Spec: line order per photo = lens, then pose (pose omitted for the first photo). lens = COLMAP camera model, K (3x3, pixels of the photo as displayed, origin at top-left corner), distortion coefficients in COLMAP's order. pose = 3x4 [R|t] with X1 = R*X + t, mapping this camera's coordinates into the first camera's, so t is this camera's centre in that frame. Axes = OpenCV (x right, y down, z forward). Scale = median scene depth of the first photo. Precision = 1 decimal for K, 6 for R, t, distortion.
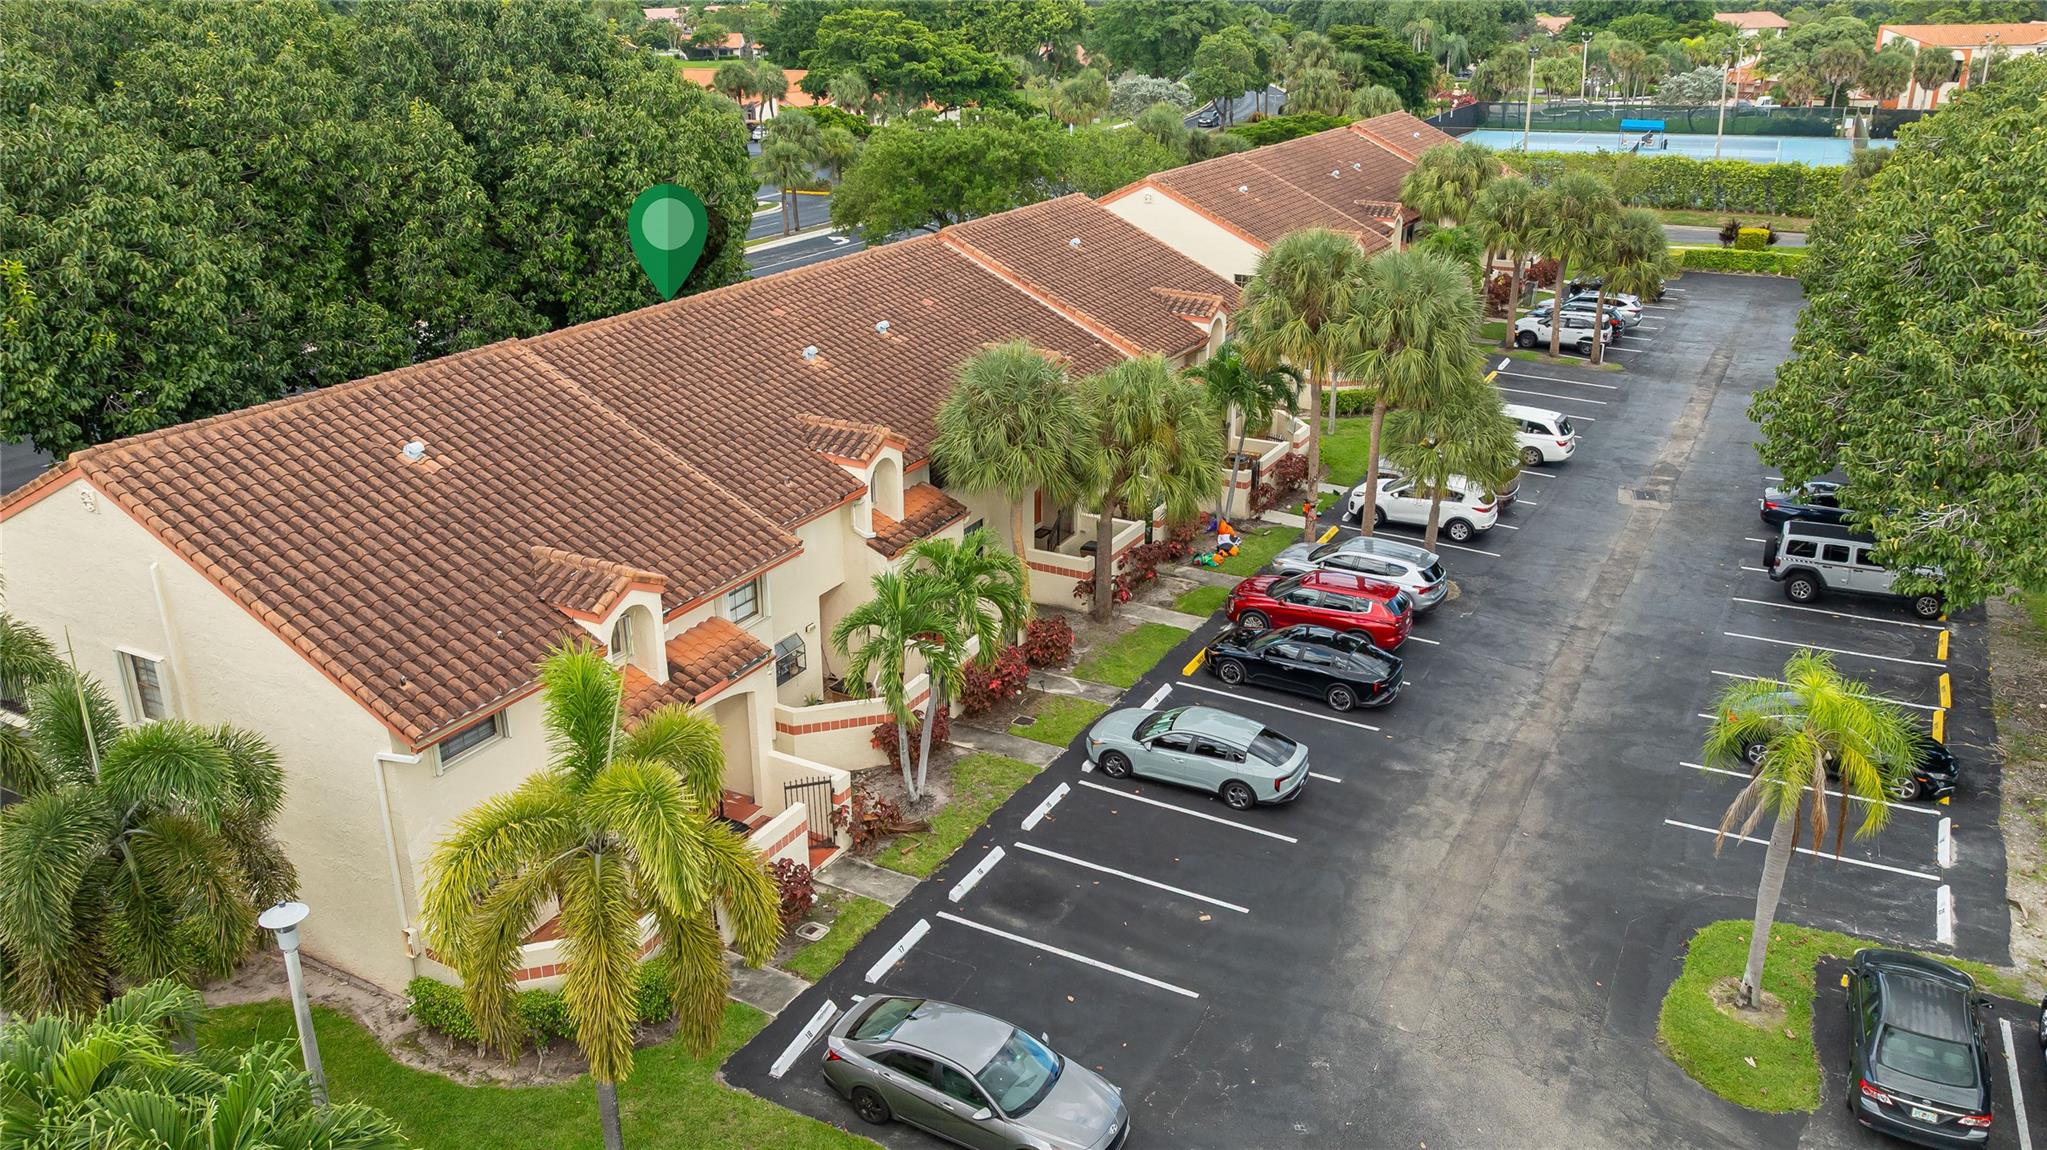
lens RADIAL K [[1381.4, 0, 1025.6], [0, 1381.4, 571.9], [0, 0, 1]] dist [-0.021469, 0.000814]
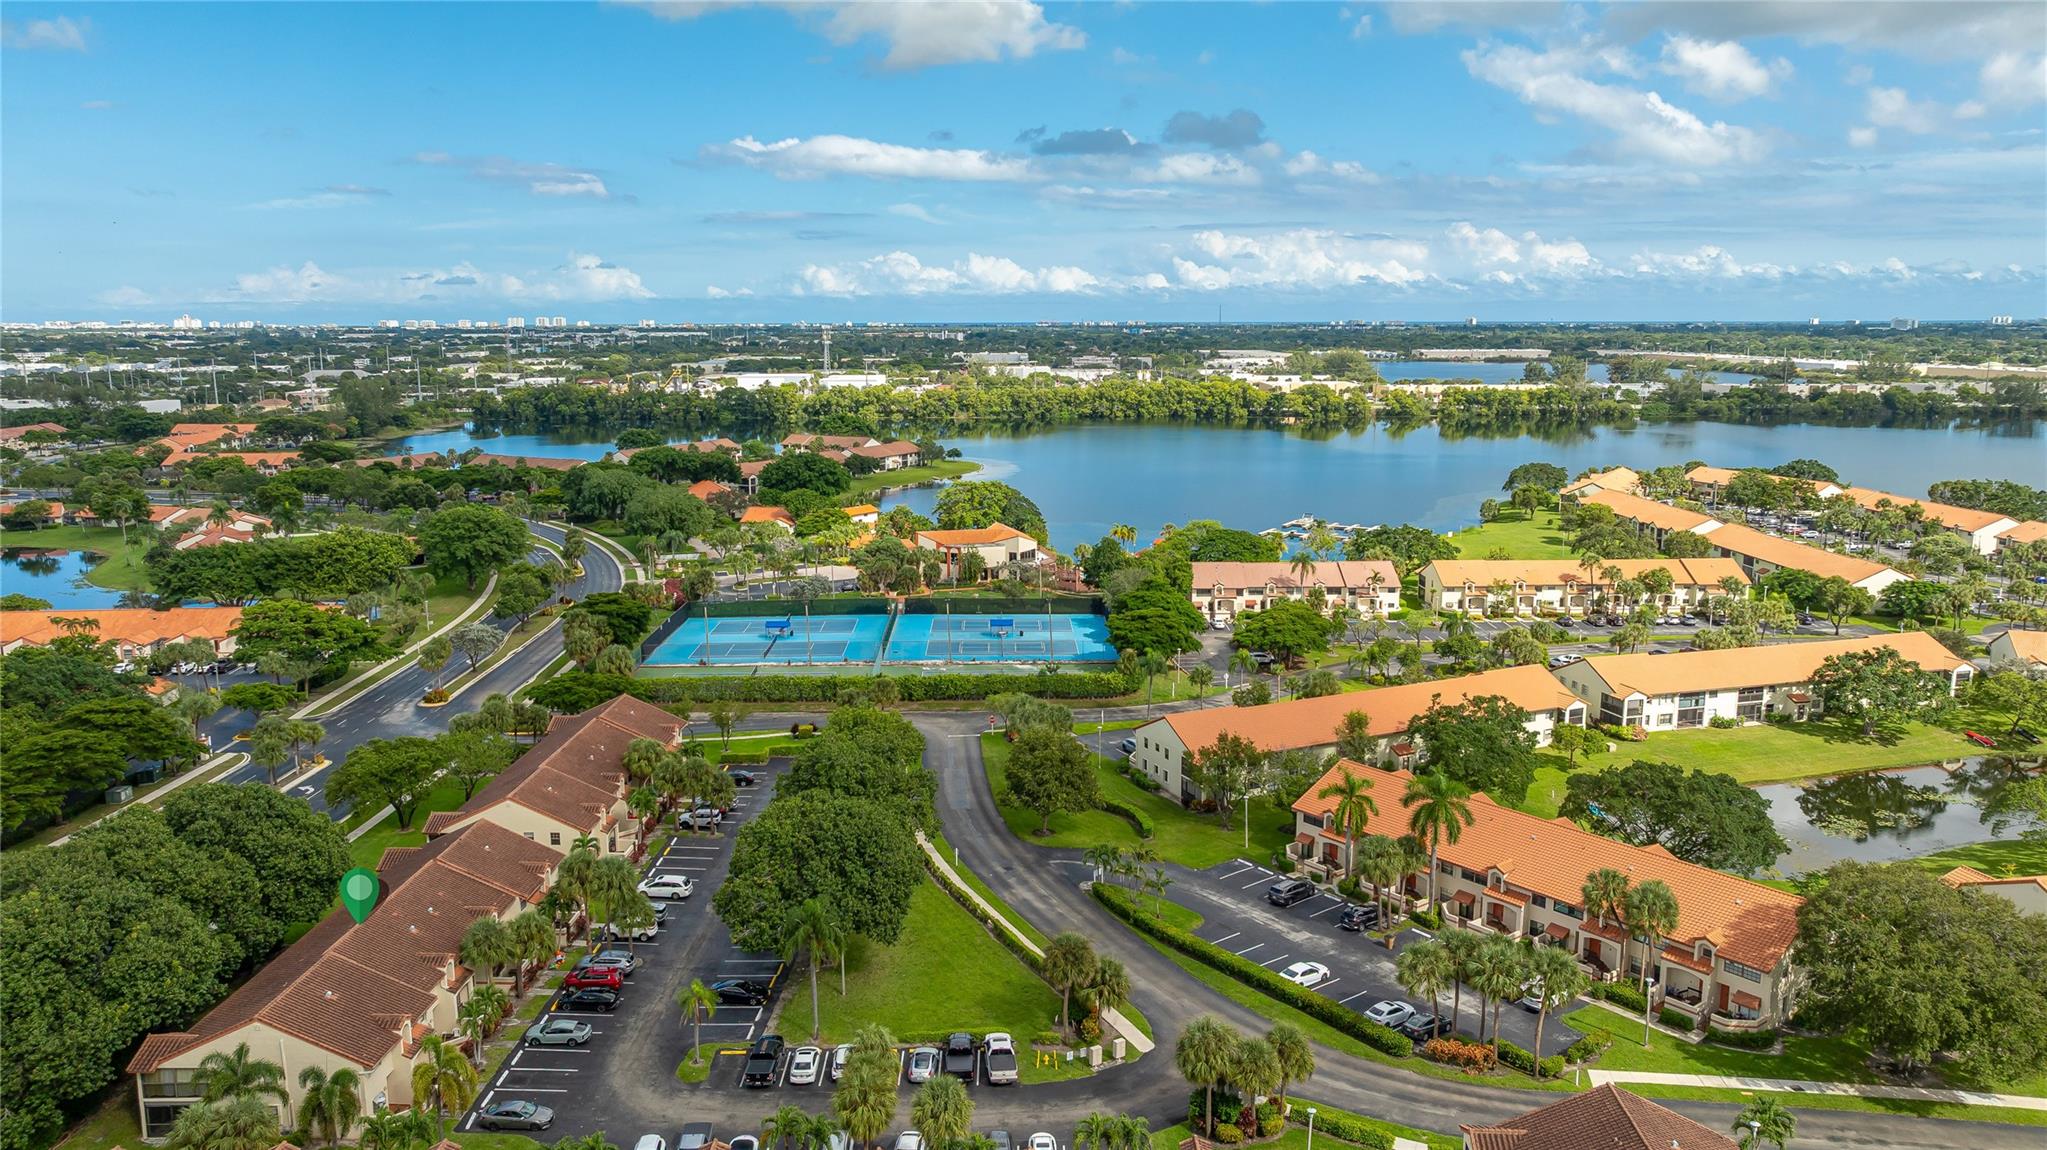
lens RADIAL K [[1381.4, 0, 1028.6], [0, 1381.4, 573.3], [0, 0, 1]] dist [-0.021469, 0.000814]
pose [[0.877356, -0.065535, 0.475344, -0.347162], [0.156734, 0.975433, -0.154807, -0.236684], [-0.453521, 0.210323, 0.866073, -2.365550]]
